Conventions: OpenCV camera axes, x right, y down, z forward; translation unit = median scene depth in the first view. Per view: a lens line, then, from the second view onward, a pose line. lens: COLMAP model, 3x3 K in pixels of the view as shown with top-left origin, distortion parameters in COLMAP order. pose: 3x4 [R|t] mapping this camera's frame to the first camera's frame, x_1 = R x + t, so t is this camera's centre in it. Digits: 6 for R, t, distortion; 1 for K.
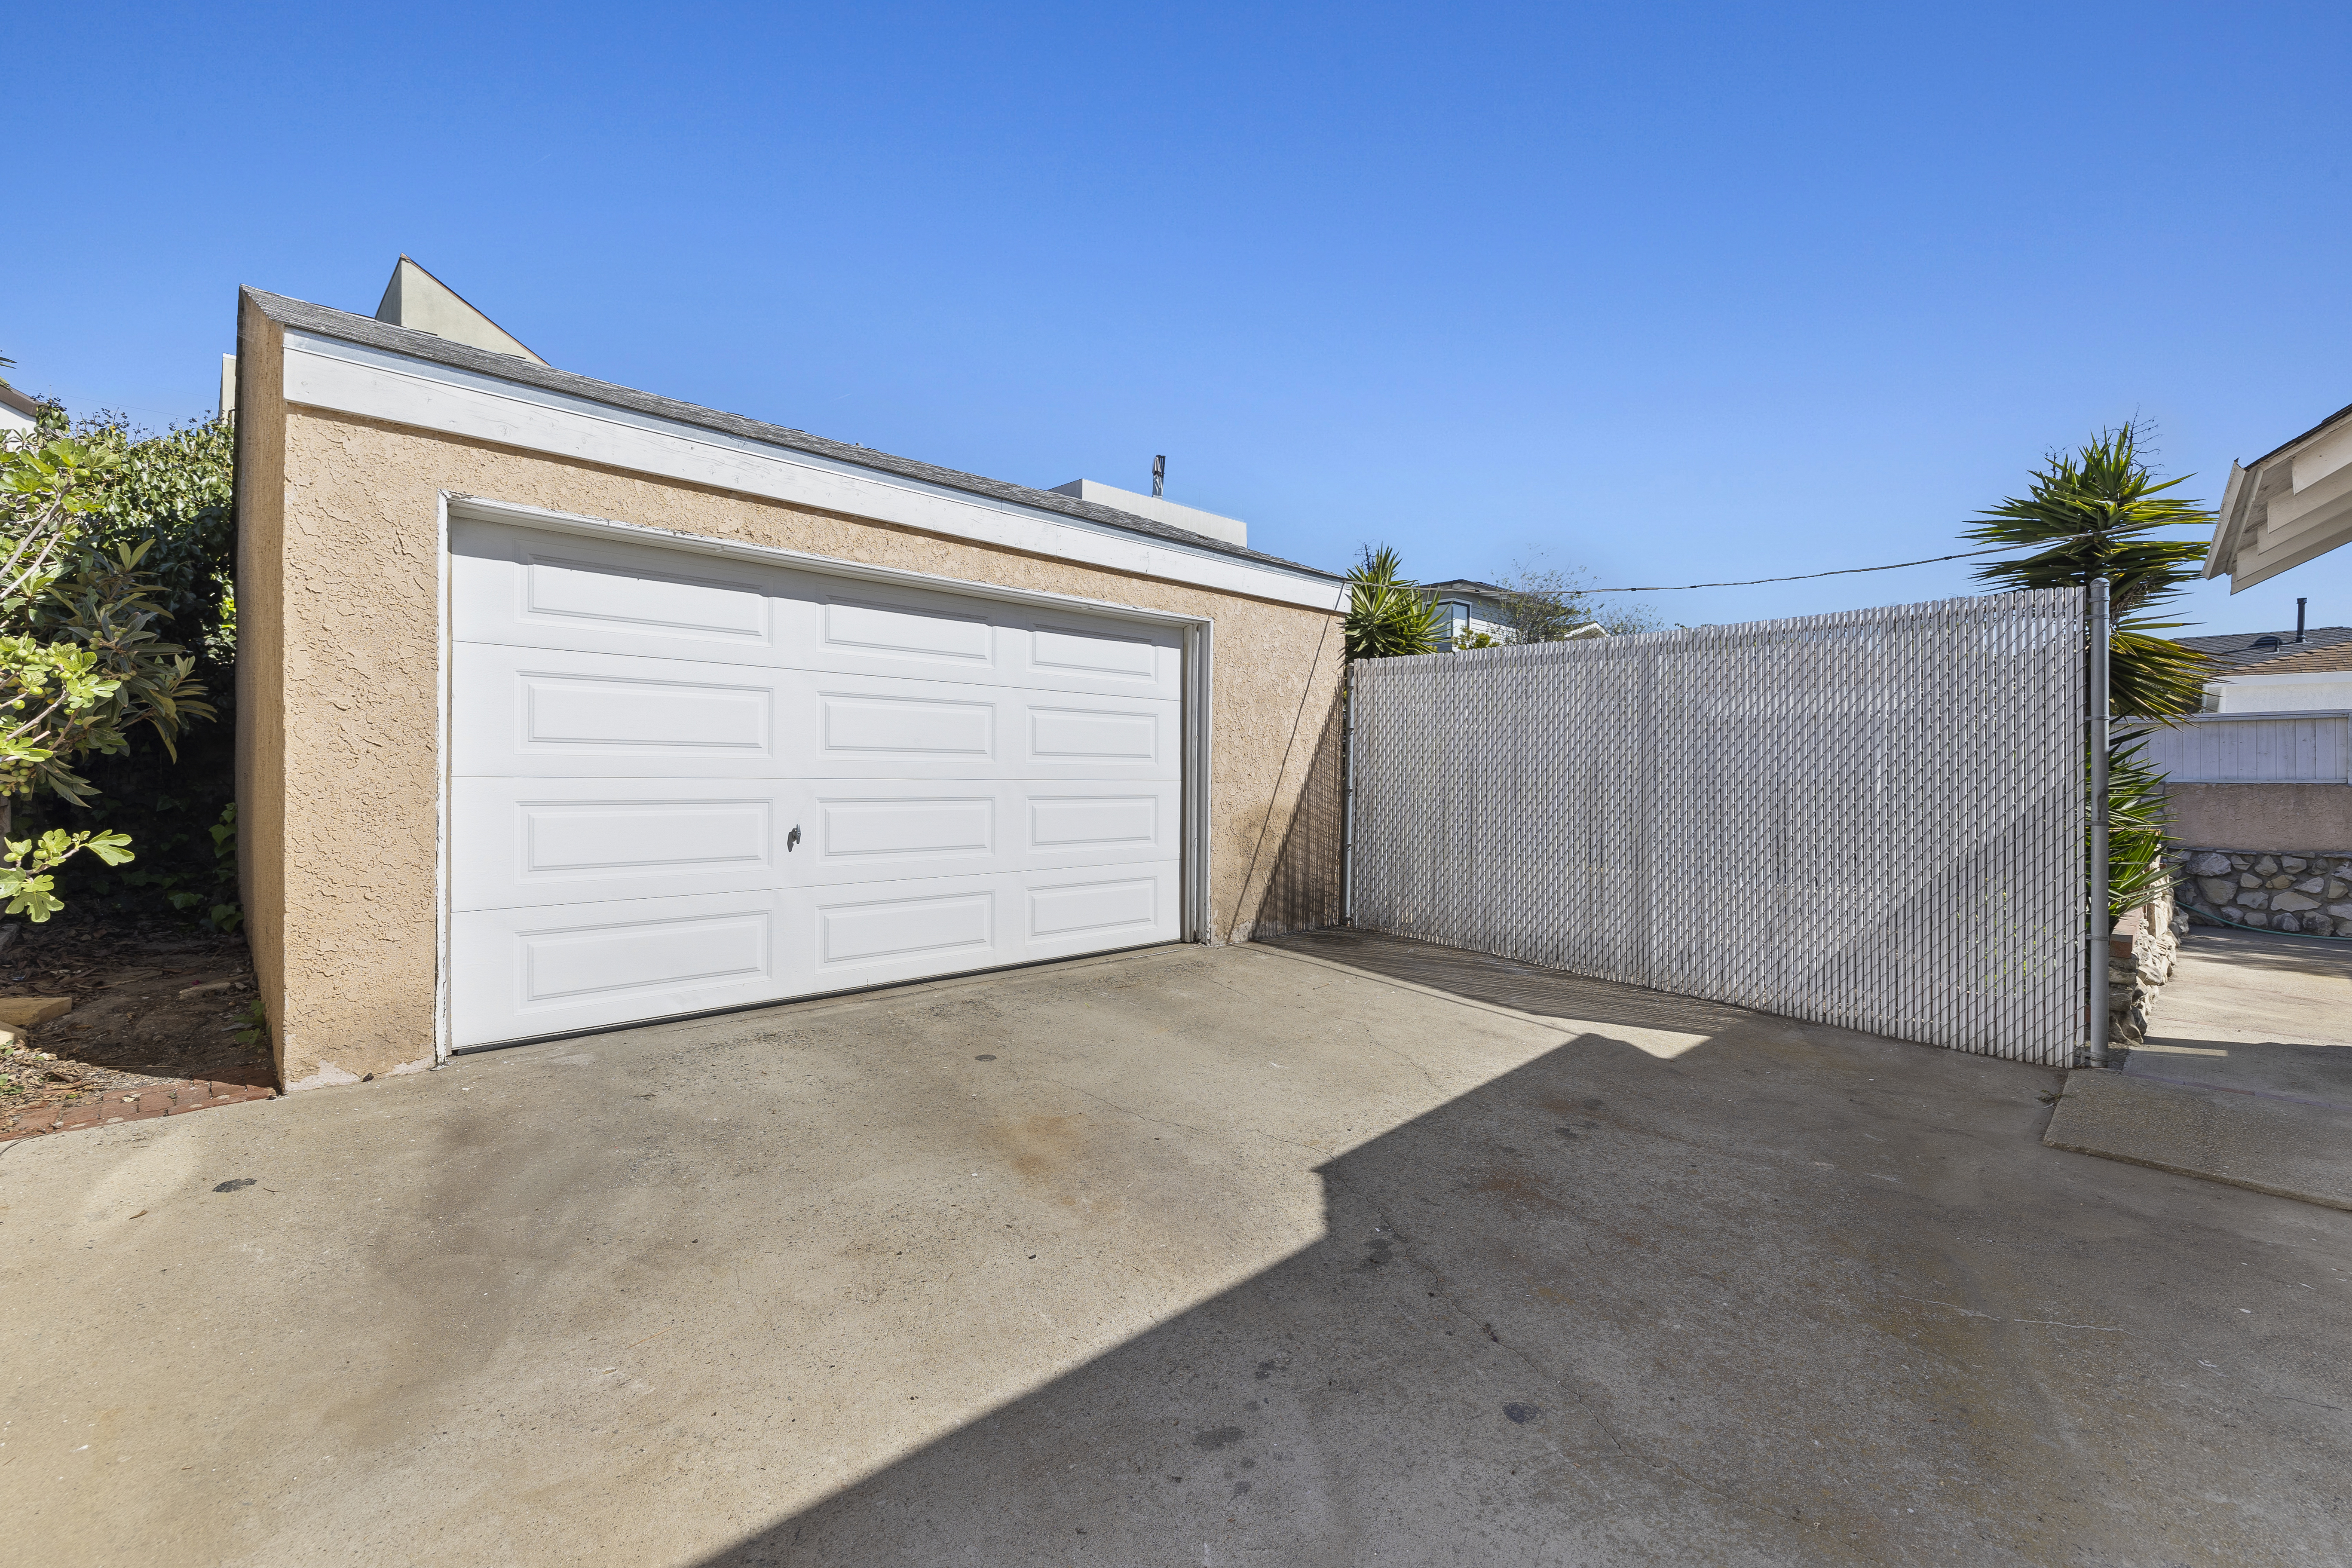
lens RADIAL K [[999.9, 0, 1167.5], [0, 999.9, 780.7], [0, 0, 1]] dist [0.001712, -0.000388]
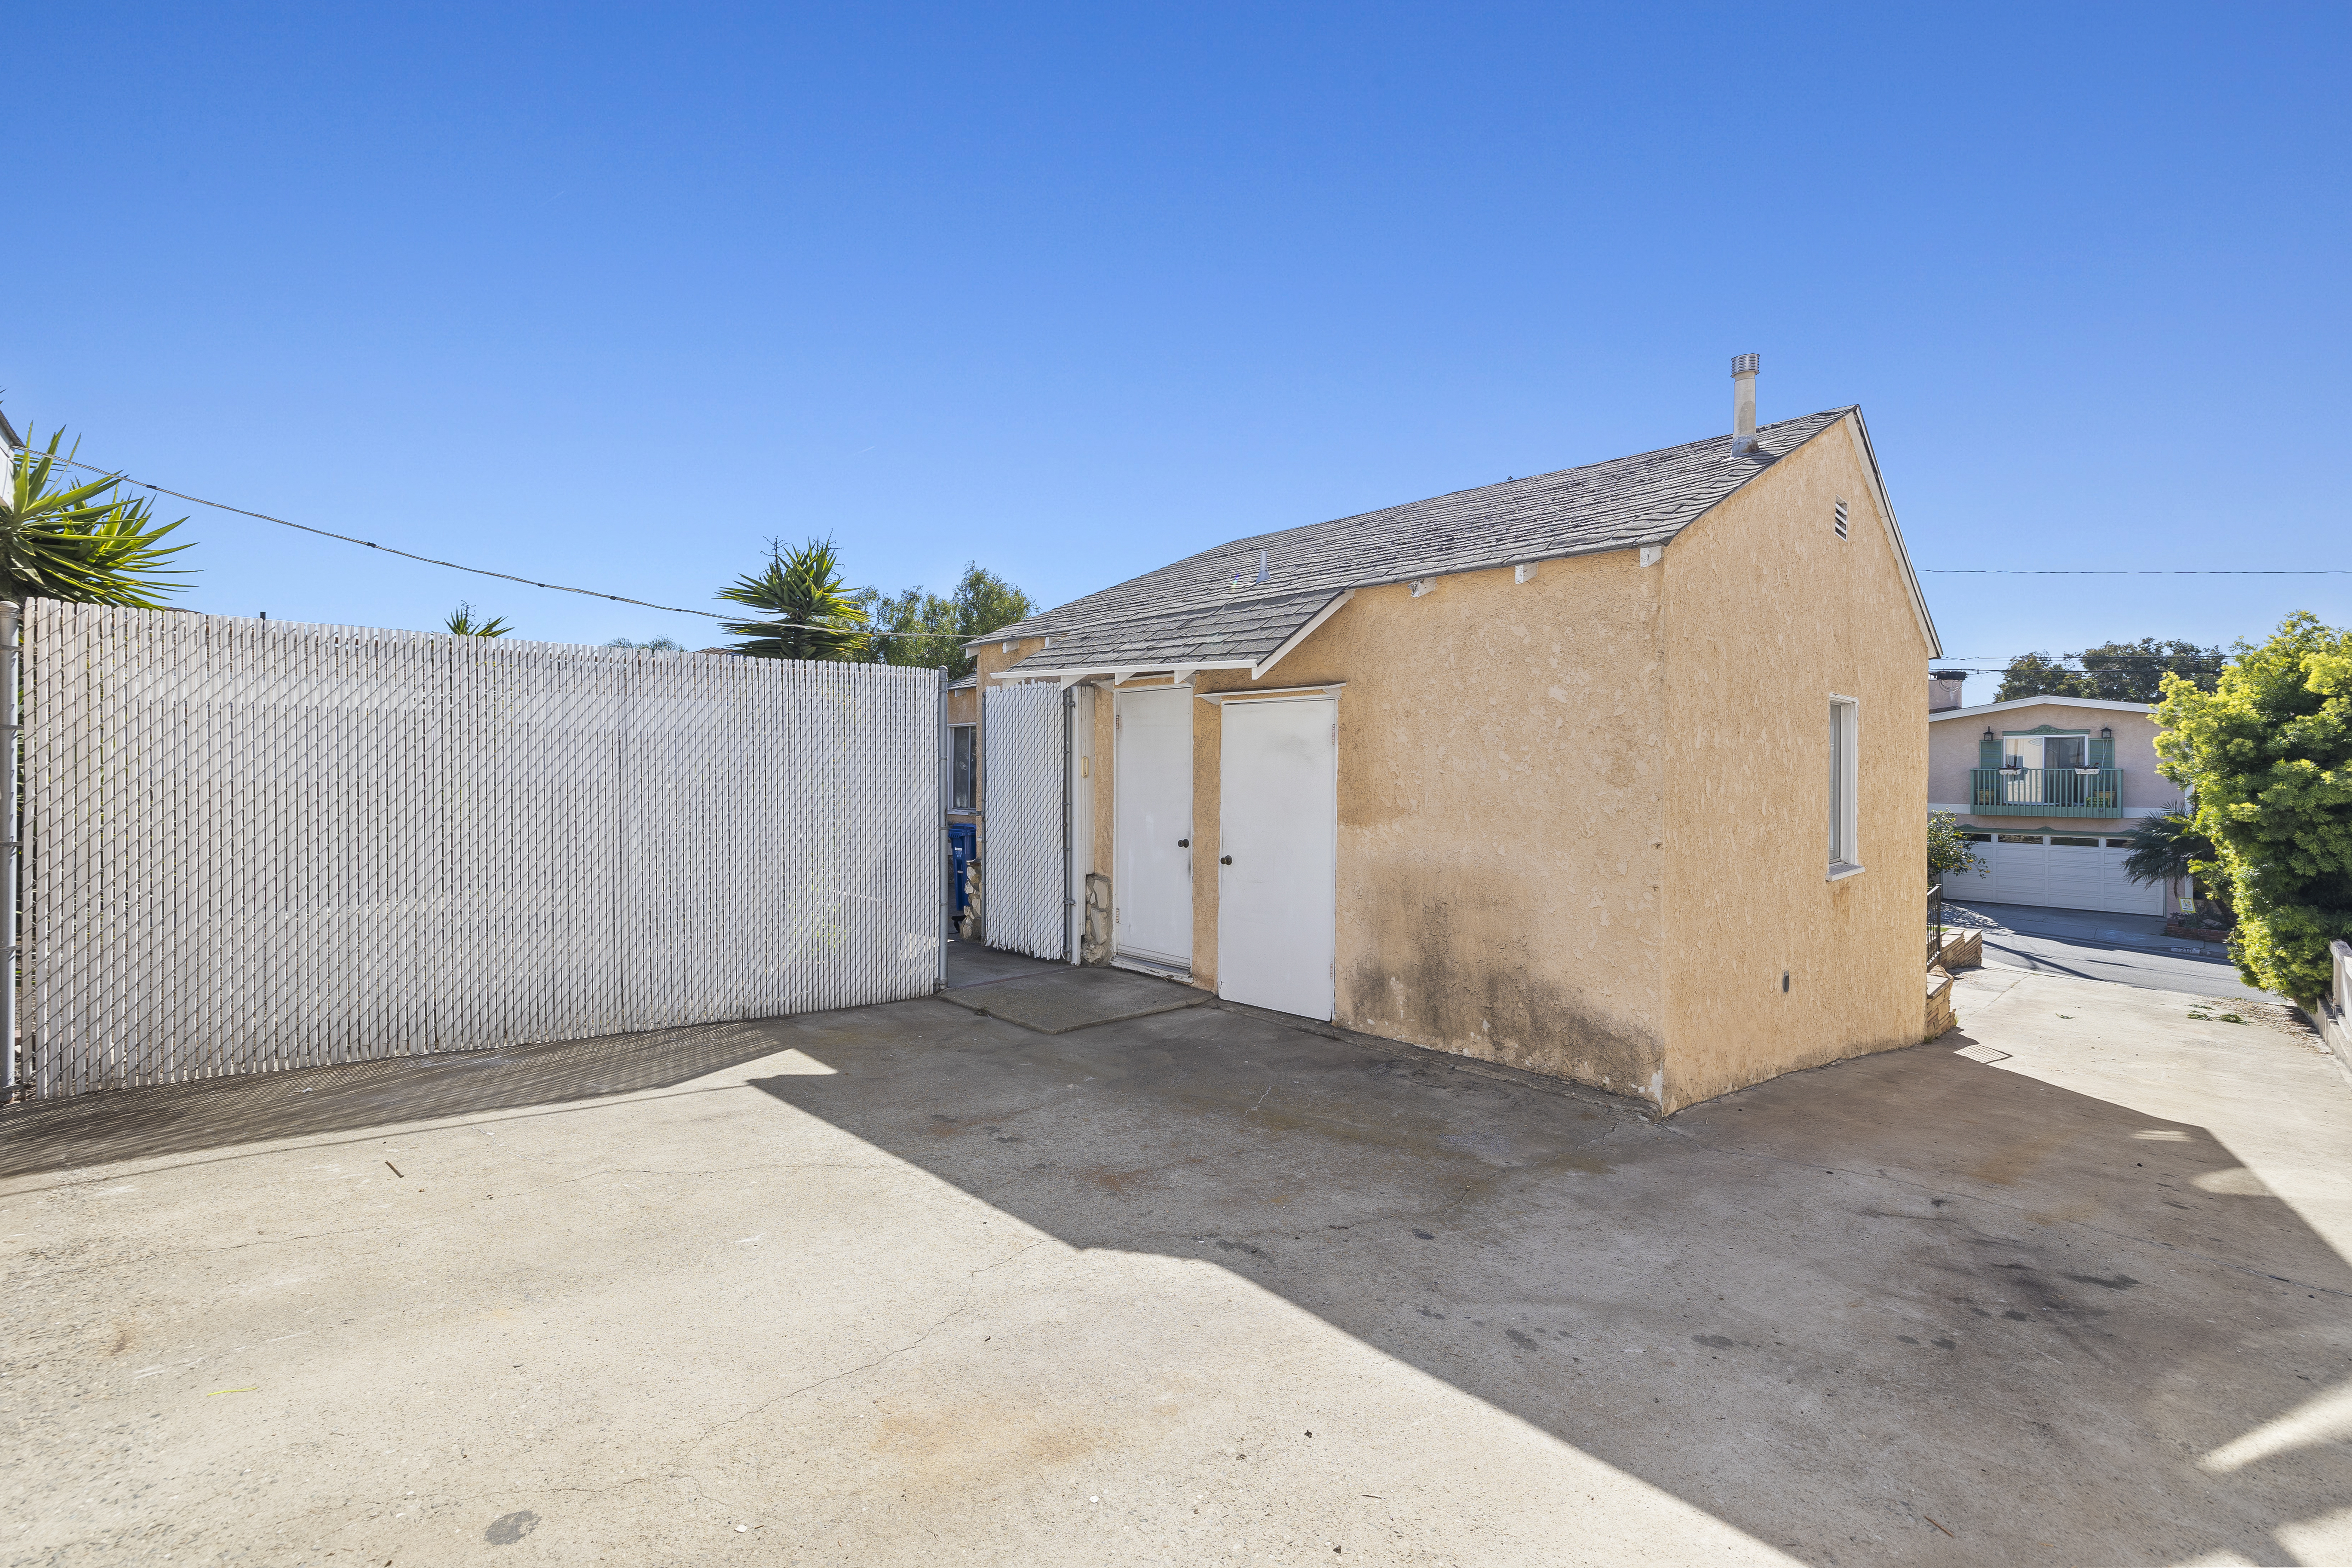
lens RADIAL K [[999.9, 0, 1161.6], [0, 999.9, 764.4], [0, 0, 1]] dist [0.001712, -0.000388]
pose [[0.002167, -0.003797, 0.999990, -0.722927], [-0.000632, 0.999993, 0.003798, -0.075552], [-0.999997, -0.000641, 0.002164, 0.817745]]
